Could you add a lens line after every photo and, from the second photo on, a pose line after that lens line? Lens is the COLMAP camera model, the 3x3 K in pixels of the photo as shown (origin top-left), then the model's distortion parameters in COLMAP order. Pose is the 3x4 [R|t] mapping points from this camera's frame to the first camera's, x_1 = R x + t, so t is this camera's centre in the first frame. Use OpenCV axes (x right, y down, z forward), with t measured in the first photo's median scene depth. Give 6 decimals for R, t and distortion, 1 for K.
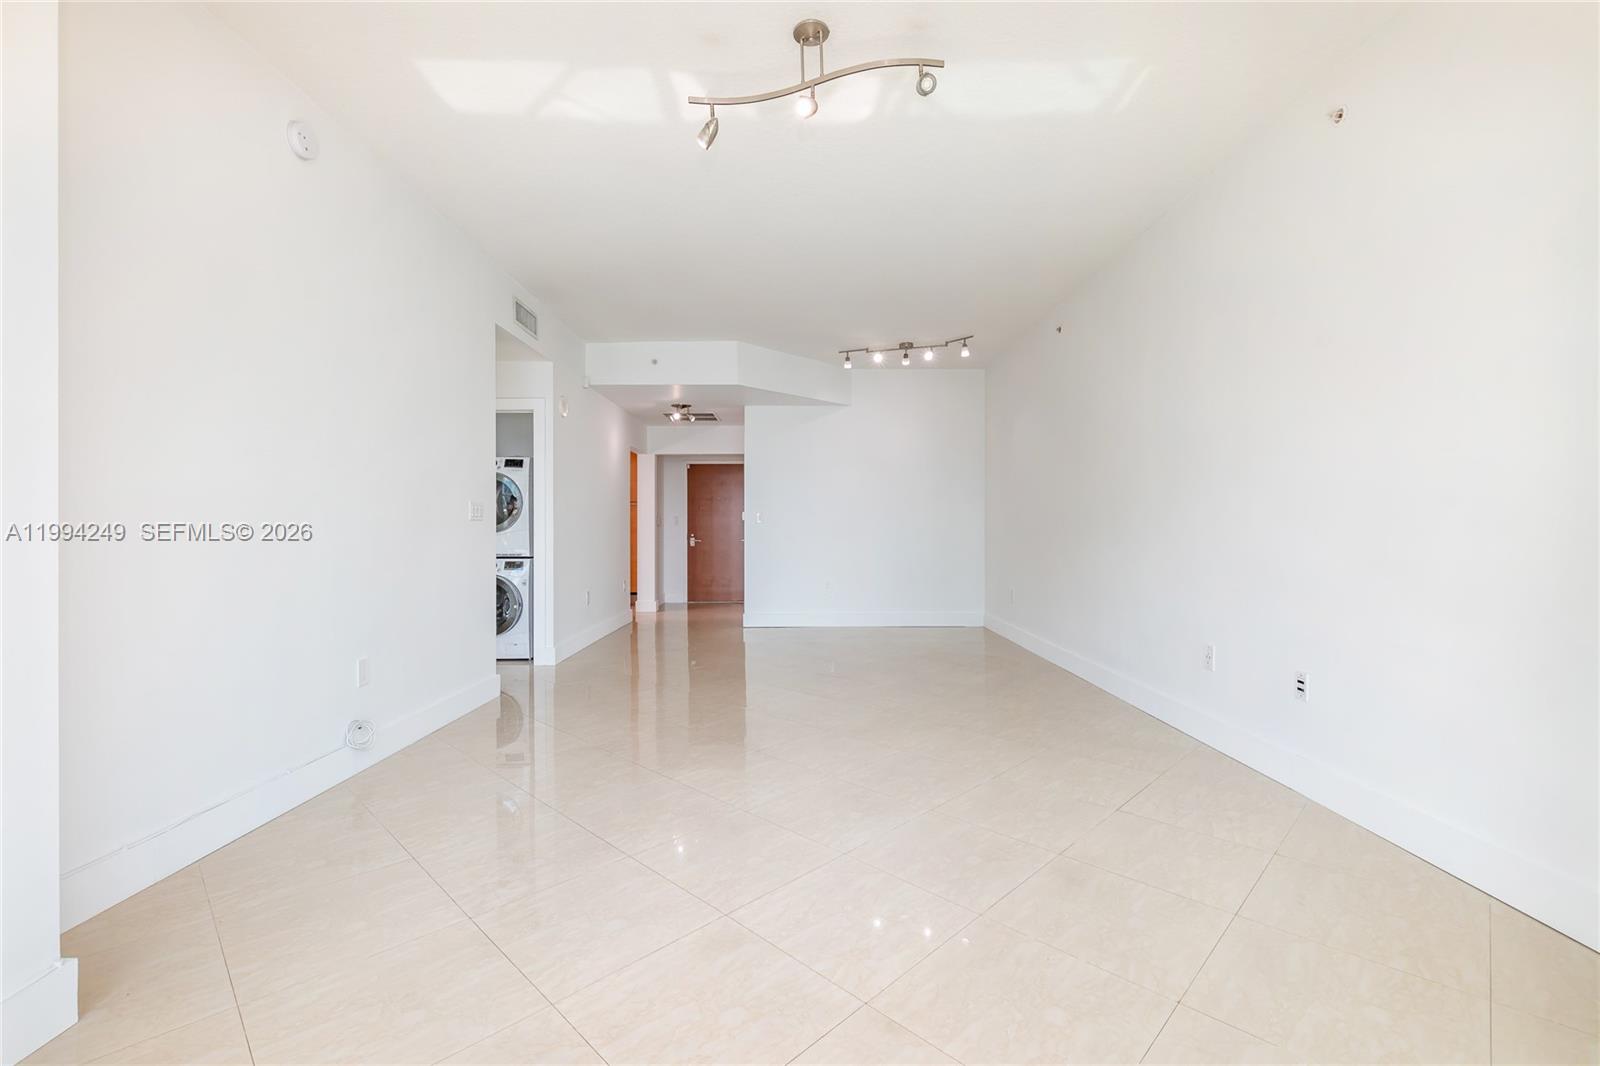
lens RADIAL K [[687.4, 0, 793.0], [0, 687.4, 539.6], [0, 0, 1]] dist [0.005887, -0.001433]
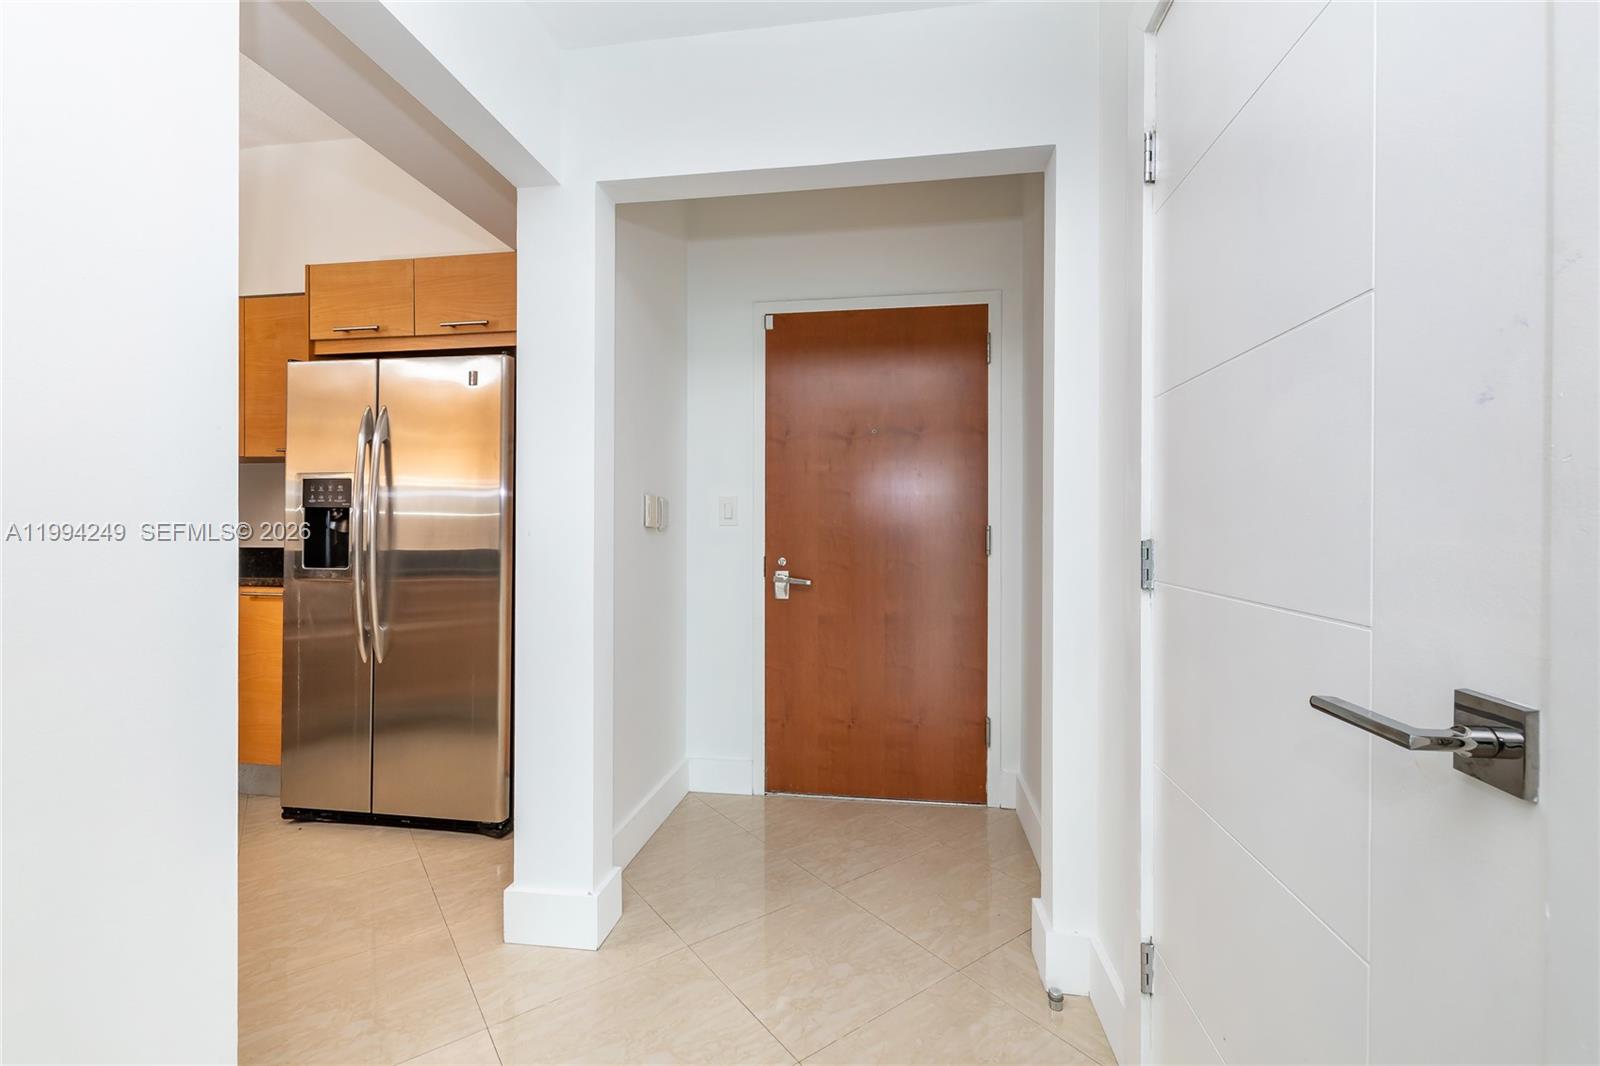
lens RADIAL K [[687.4, 0, 796.2], [0, 687.4, 518.1], [0, 0, 1]] dist [0.005887, -0.001433]
pose [[0.989444, 0.001841, -0.144902, -0.134410], [-0.005020, 0.999755, -0.021570, -0.024893], [0.144827, 0.022070, 0.989211, 0.974491]]
